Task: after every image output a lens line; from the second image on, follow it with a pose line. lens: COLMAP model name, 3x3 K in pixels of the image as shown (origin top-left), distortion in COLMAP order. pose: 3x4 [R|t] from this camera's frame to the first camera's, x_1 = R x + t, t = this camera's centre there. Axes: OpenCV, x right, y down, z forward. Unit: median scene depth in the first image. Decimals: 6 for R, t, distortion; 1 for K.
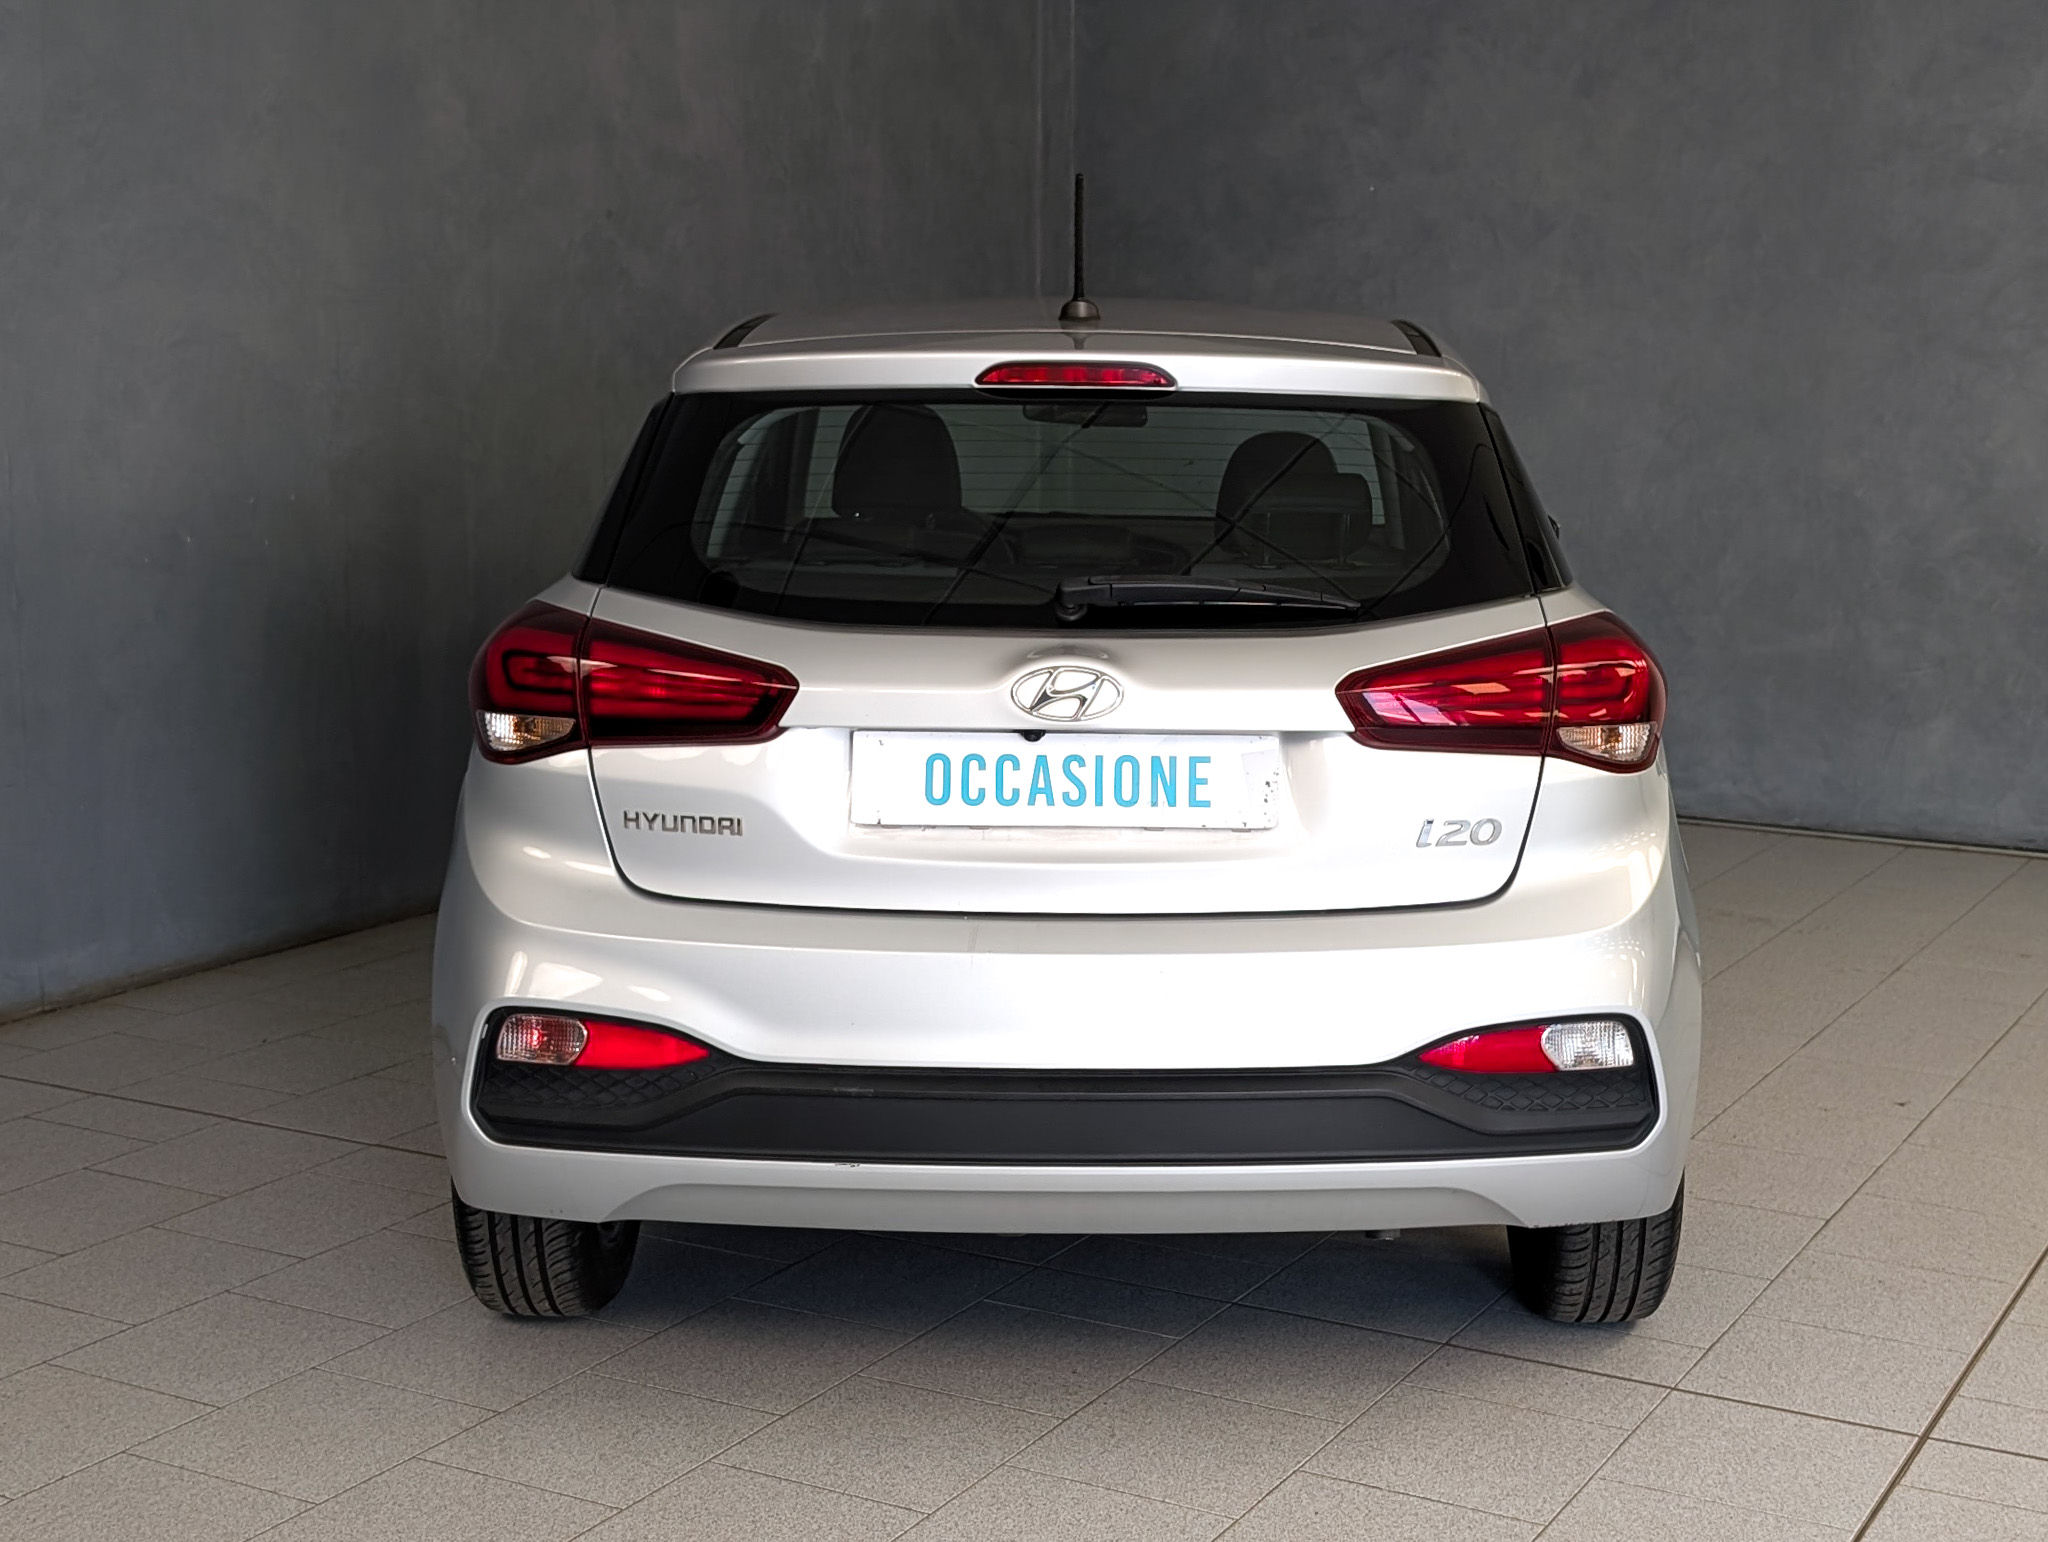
lens RADIAL K [[1929.2, 0, 1067.6], [0, 1929.2, 695.0], [0, 0, 1]] dist [0.015926, -0.009897]
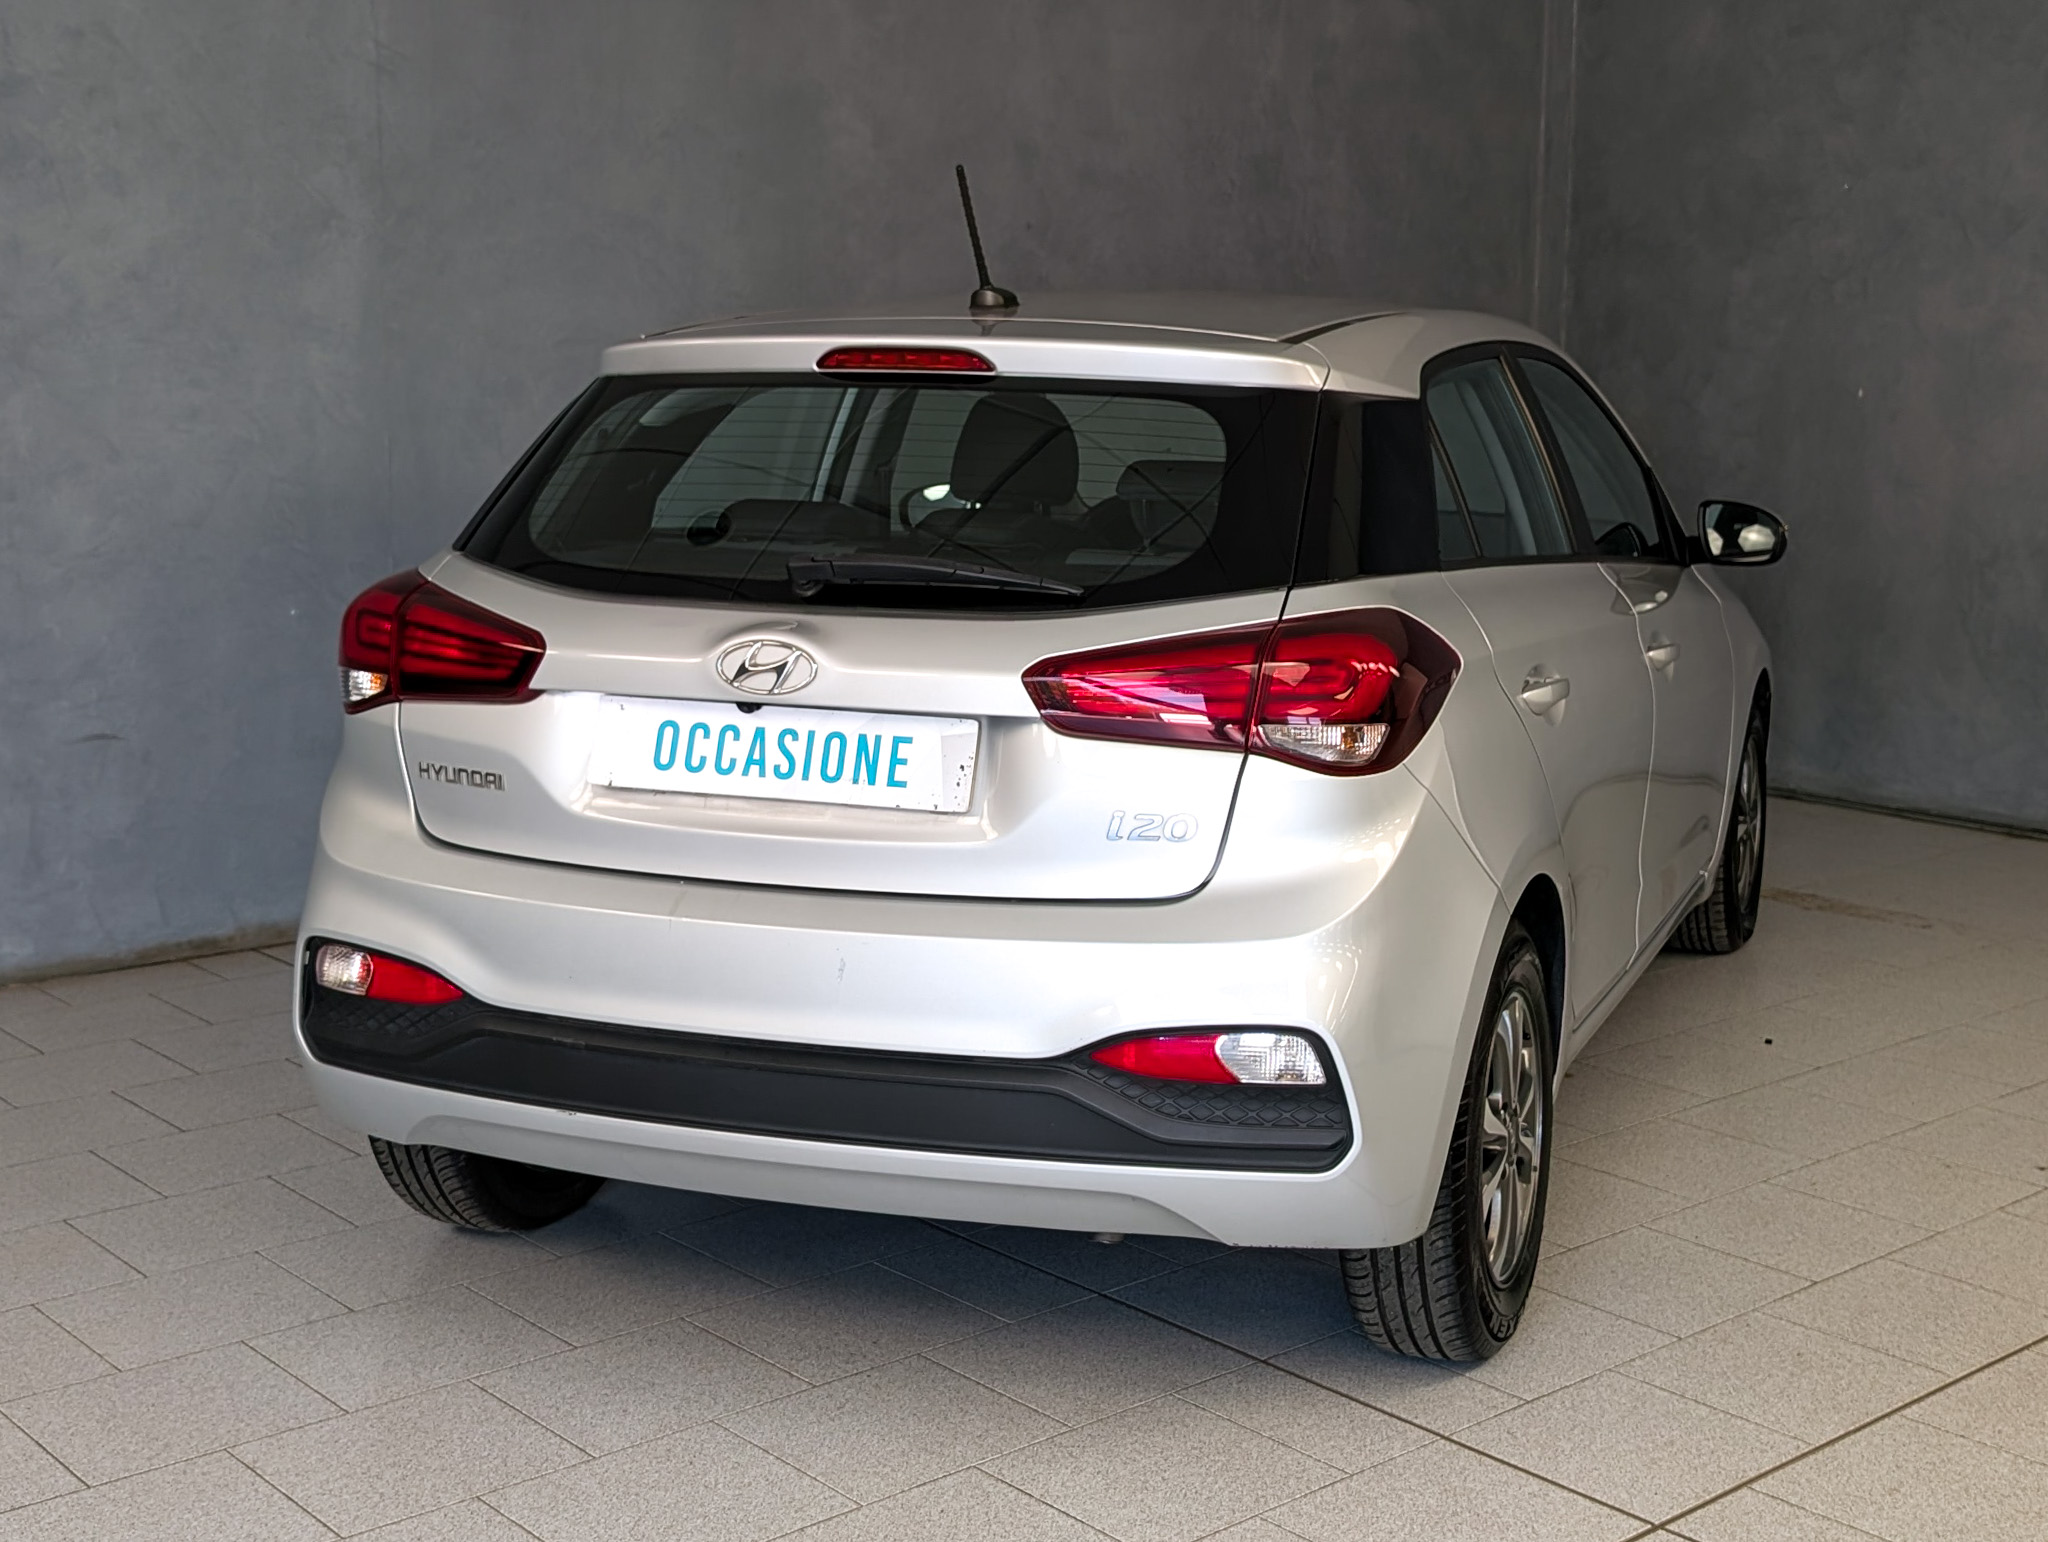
lens RADIAL K [[1848.9, 0, 1260.2], [0, 1848.9, 652.6], [0, 0, 1]] dist [0.013788, -0.015092]
pose [[0.971611, 0.037925, -0.233526, 0.458708], [-0.042291, 0.999011, -0.013715, -0.006014], [0.232775, 0.023201, 0.972254, 0.105577]]
